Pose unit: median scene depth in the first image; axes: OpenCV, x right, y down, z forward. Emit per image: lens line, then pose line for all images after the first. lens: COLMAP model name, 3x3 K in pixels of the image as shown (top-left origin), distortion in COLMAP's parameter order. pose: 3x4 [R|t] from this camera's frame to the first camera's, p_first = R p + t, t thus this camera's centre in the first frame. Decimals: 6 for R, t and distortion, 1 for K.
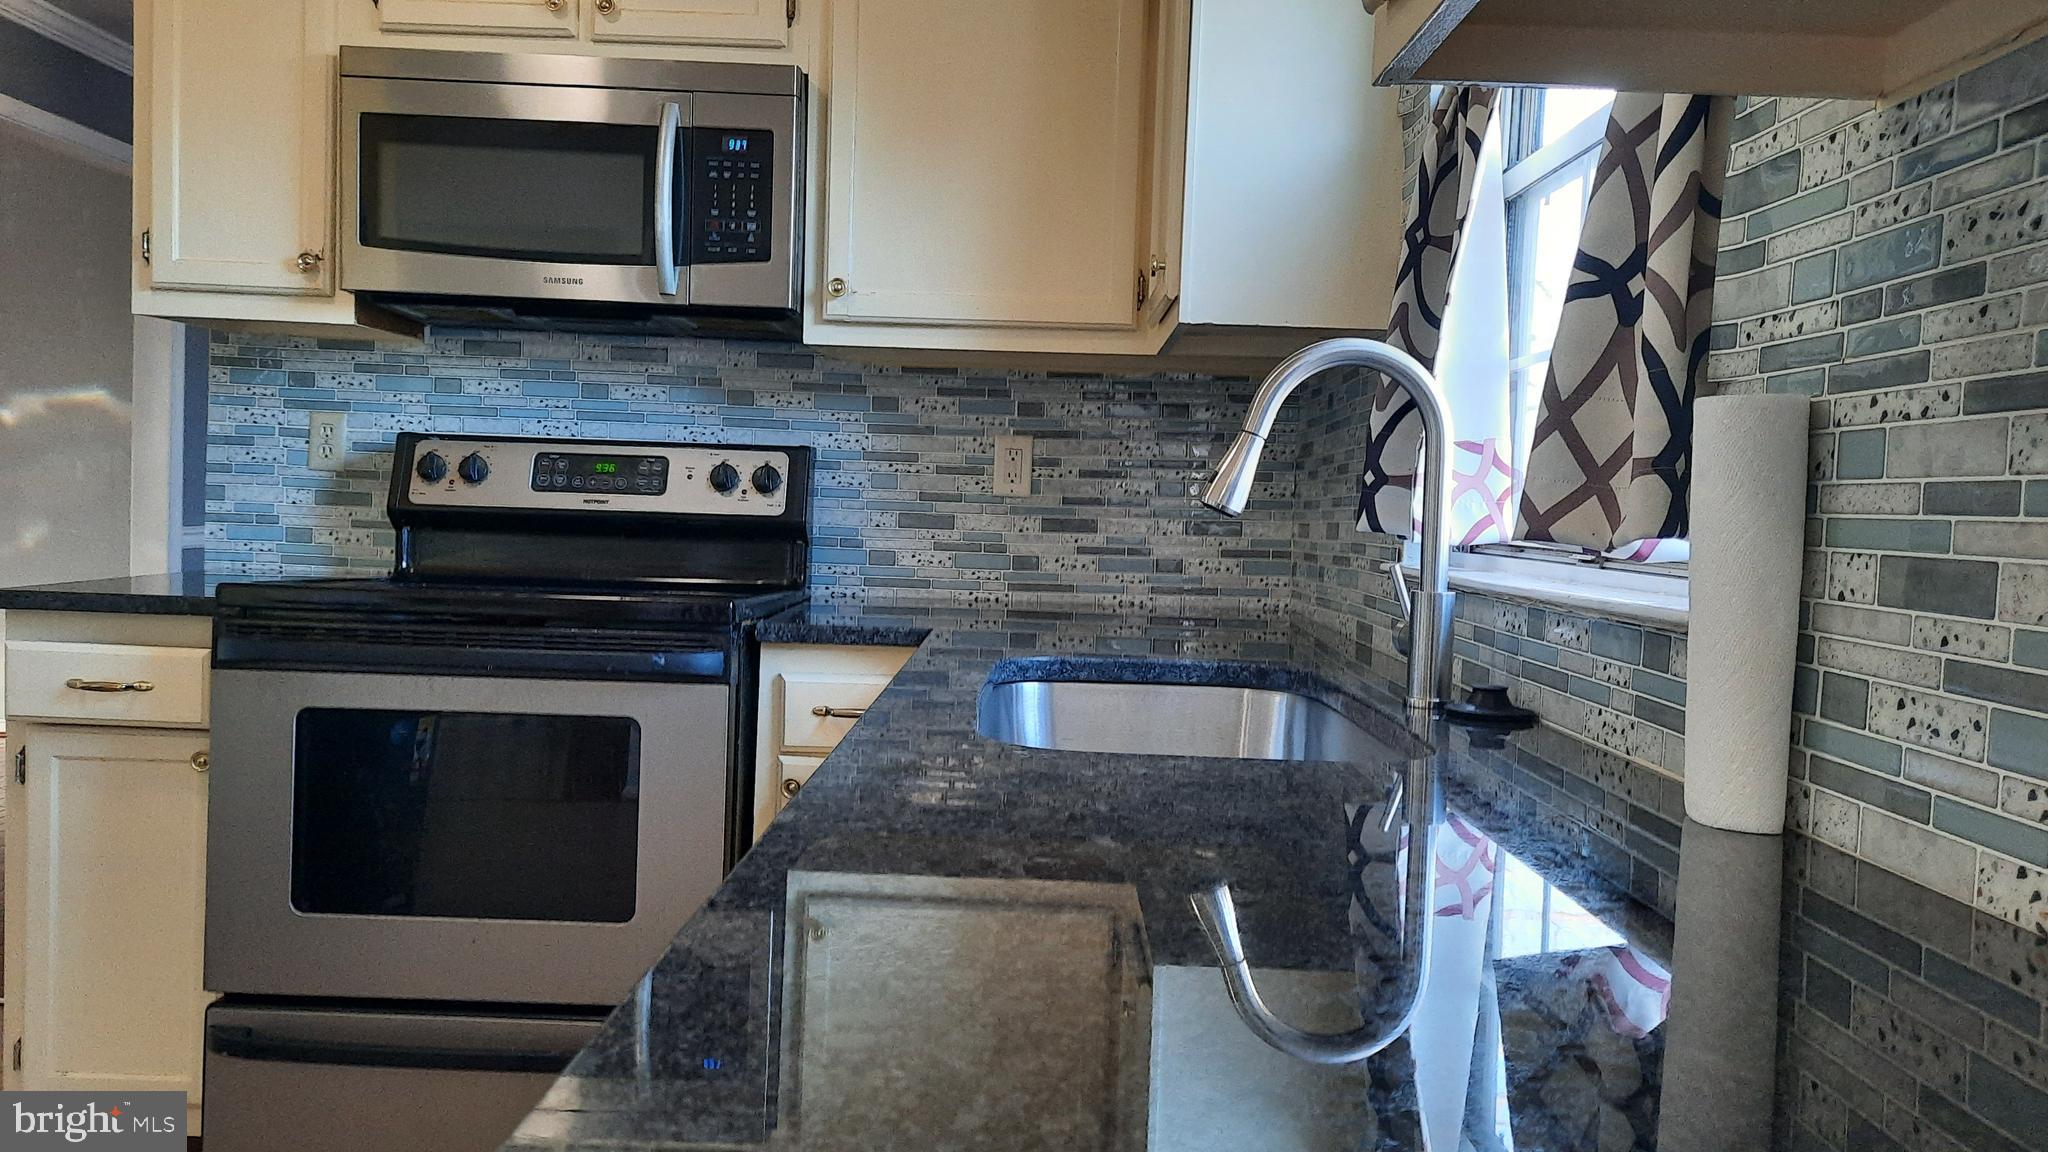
lens RADIAL K [[1494.6, 0, 1024.0], [0, 1494.6, 576.0], [0, 0, 1]] dist [0.083914, -0.112790]
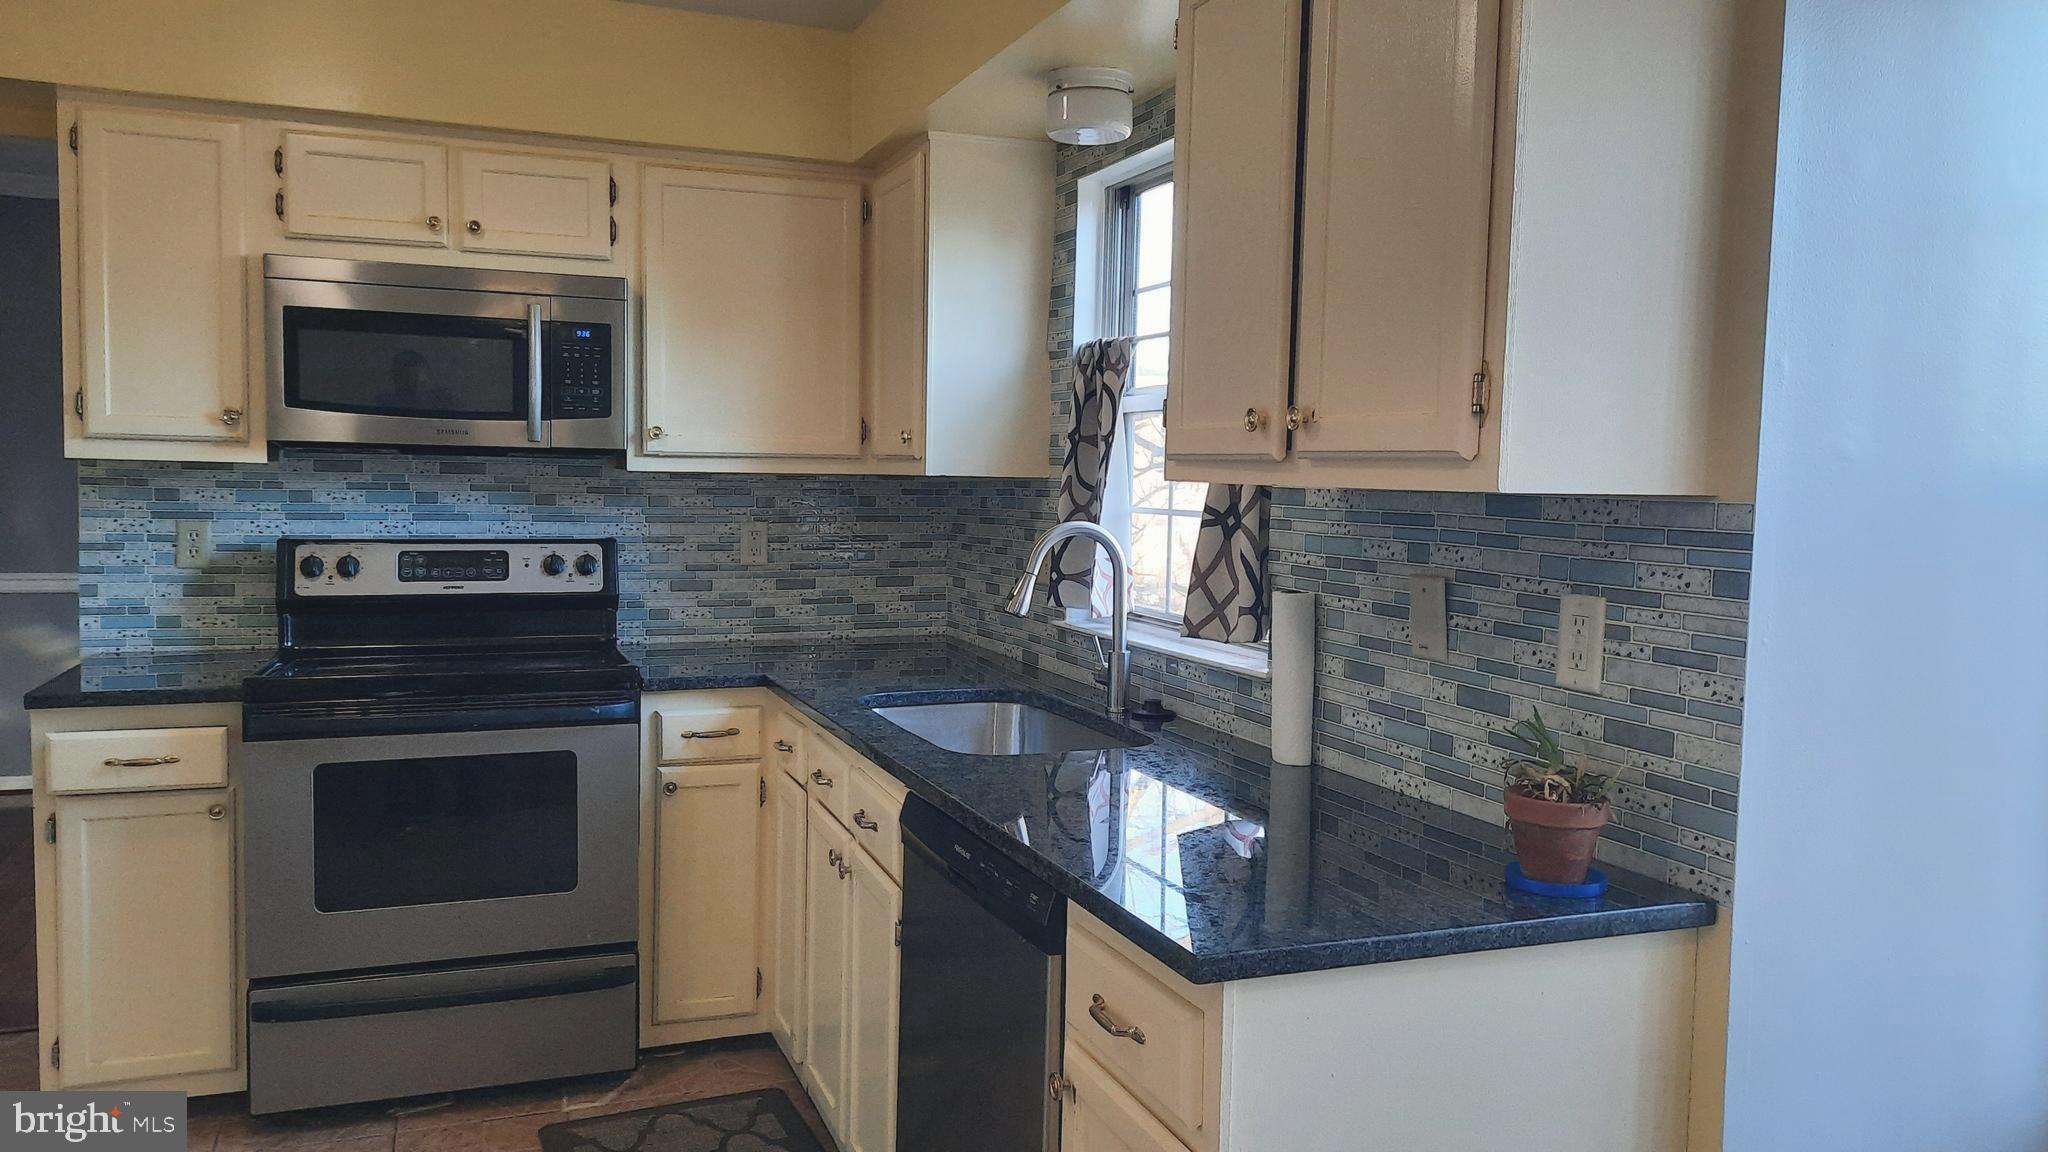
lens RADIAL K [[1494.6, 0, 1024.0], [0, 1494.6, 576.0], [0, 0, 1]] dist [0.083914, -0.112790]
pose [[0.929056, -0.044662, 0.367234, -0.337529], [0.033816, 0.998782, 0.035919, -0.099627], [-0.368391, -0.020952, 0.929435, -0.455762]]
